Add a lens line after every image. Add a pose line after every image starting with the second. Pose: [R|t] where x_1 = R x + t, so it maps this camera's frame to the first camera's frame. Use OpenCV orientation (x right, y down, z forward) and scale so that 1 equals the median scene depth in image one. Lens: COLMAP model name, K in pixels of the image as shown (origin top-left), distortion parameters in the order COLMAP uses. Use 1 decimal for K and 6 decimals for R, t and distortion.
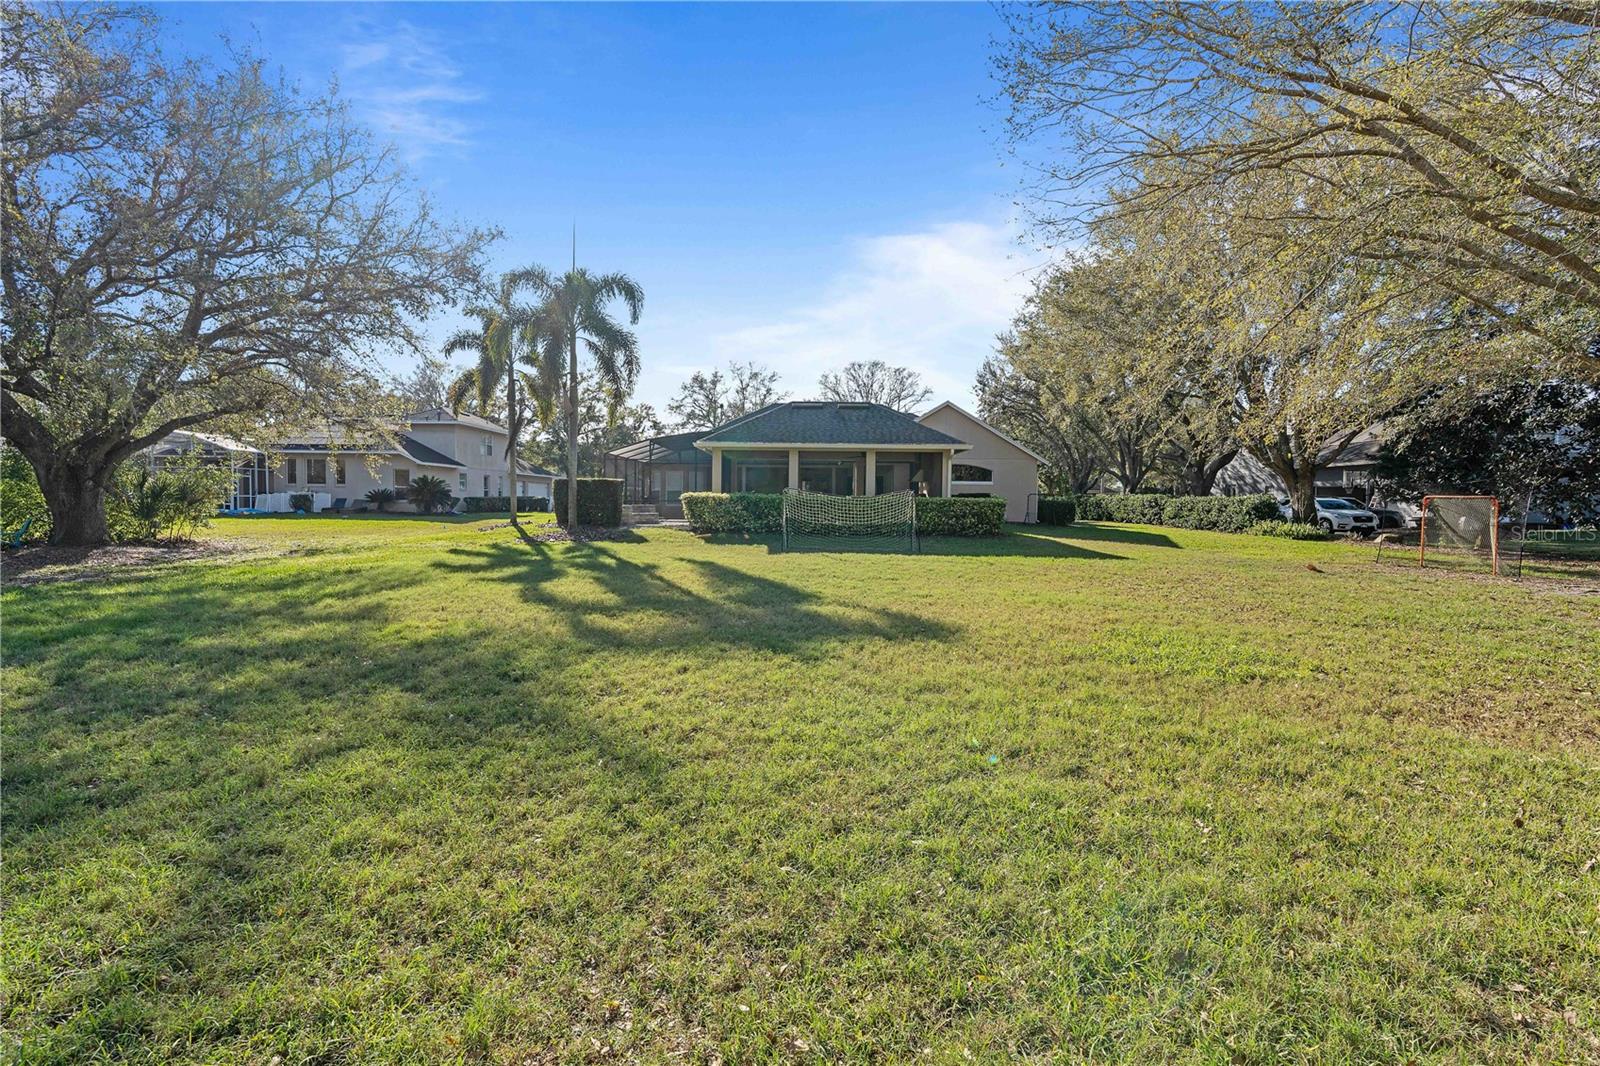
lens RADIAL K [[734.3, 0, 798.0], [0, 734.3, 530.7], [0, 0, 1]] dist [-0.007309, 0.001511]
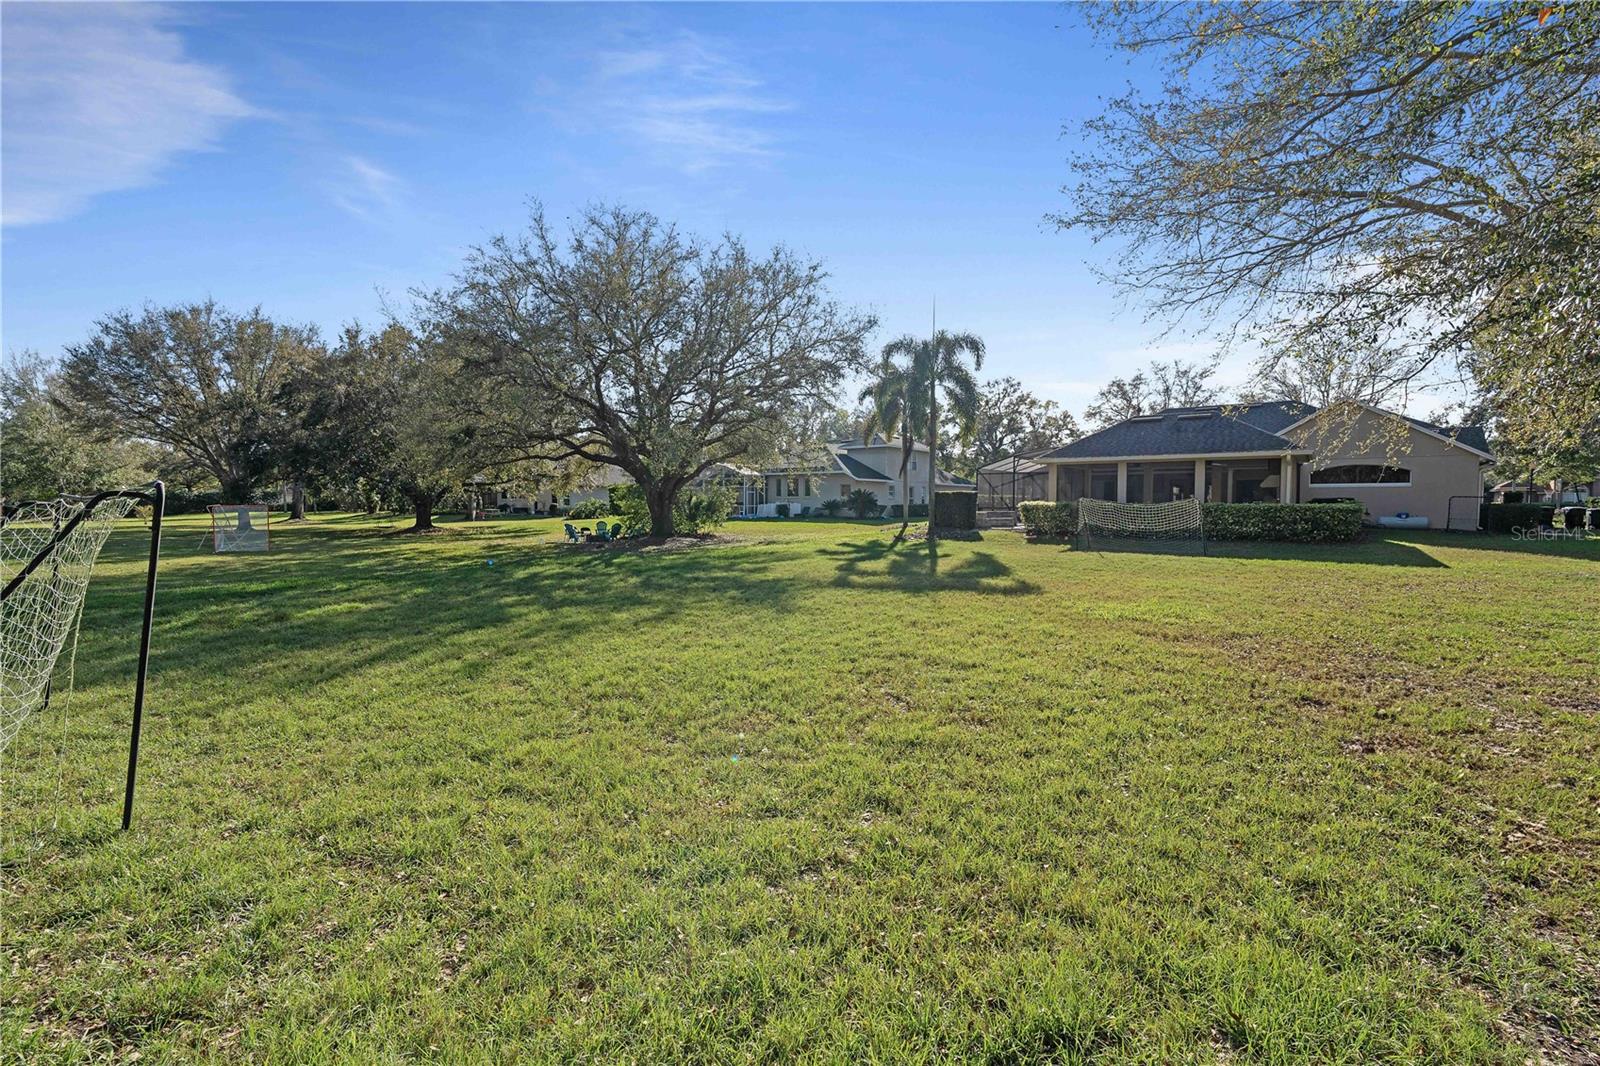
lens RADIAL K [[748.4, 0, 789.5], [0, 748.4, 532.4], [0, 0, 1]] dist [0.003537, 0.000762]
pose [[0.809862, 0.012287, -0.586492, 0.227844], [-0.014369, 0.999896, 0.001106, 0.003072], [0.586445, 0.007532, 0.809954, -0.200640]]
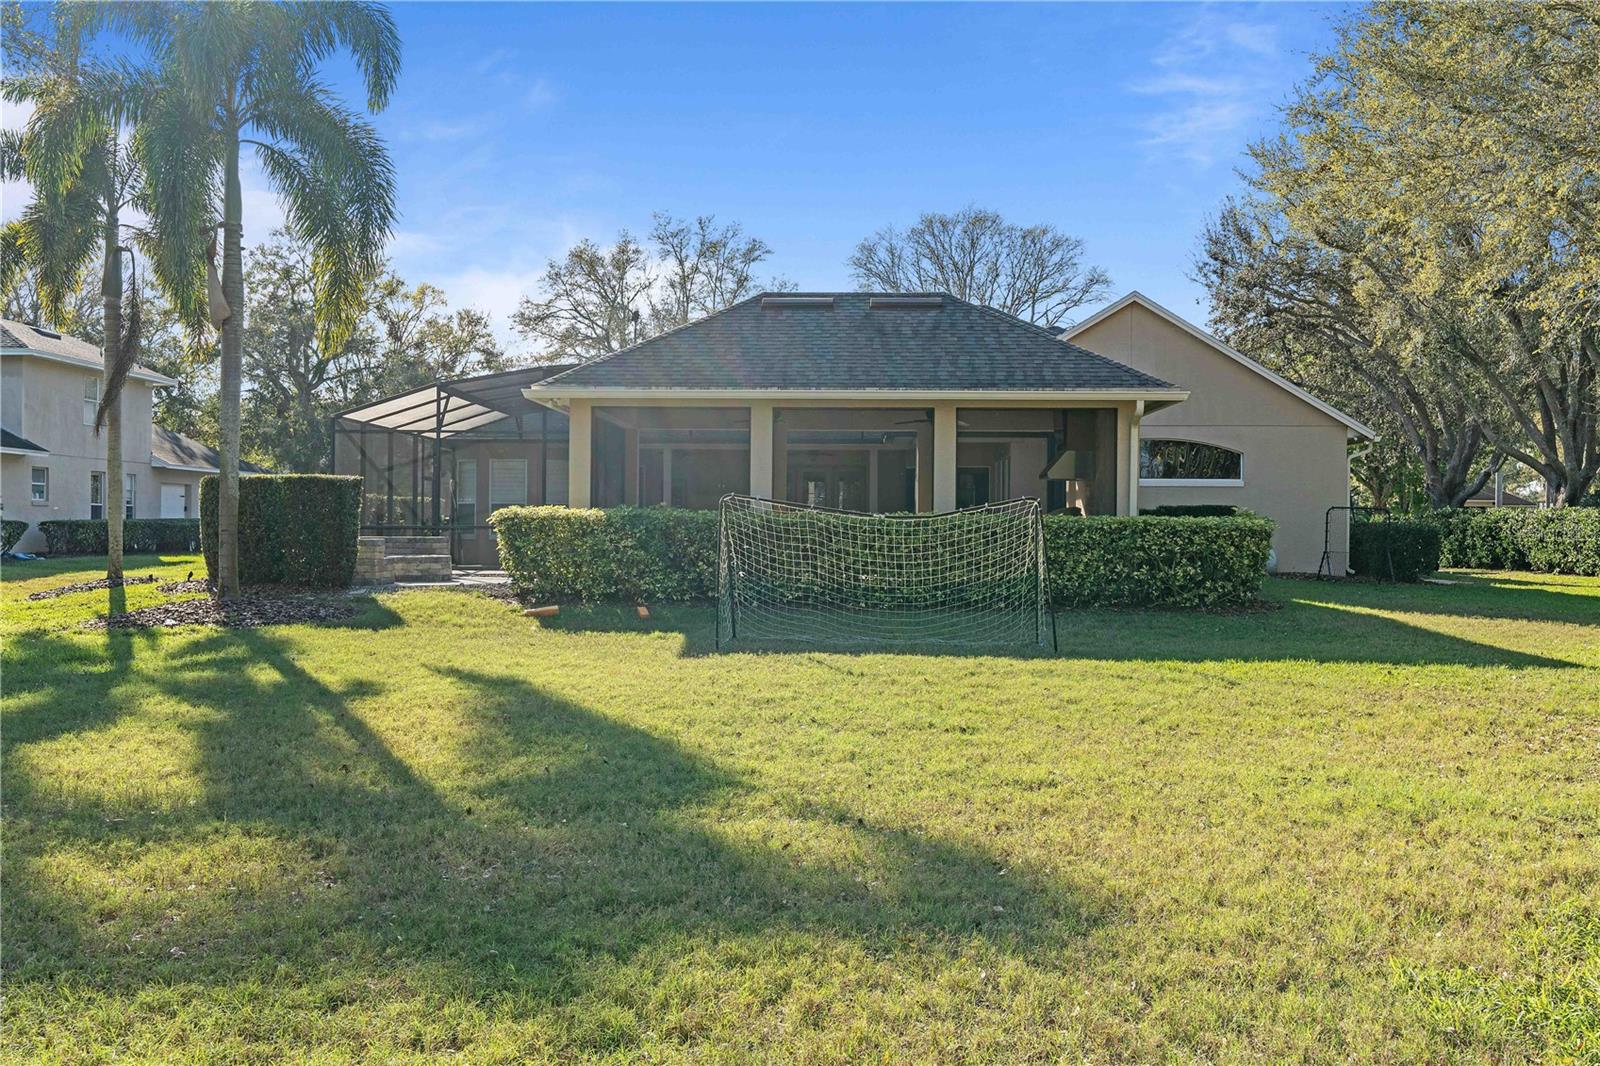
lens RADIAL K [[1581.5, 0, 789.6], [0, 1581.5, 530.6], [0, 0, 1]] dist [0.013384, 0.006263]
pose [[0.999663, -0.004265, -0.025624, 0.029639], [0.003284, 0.999264, -0.038228, -0.002796], [0.025769, 0.038131, 0.998940, 0.086358]]
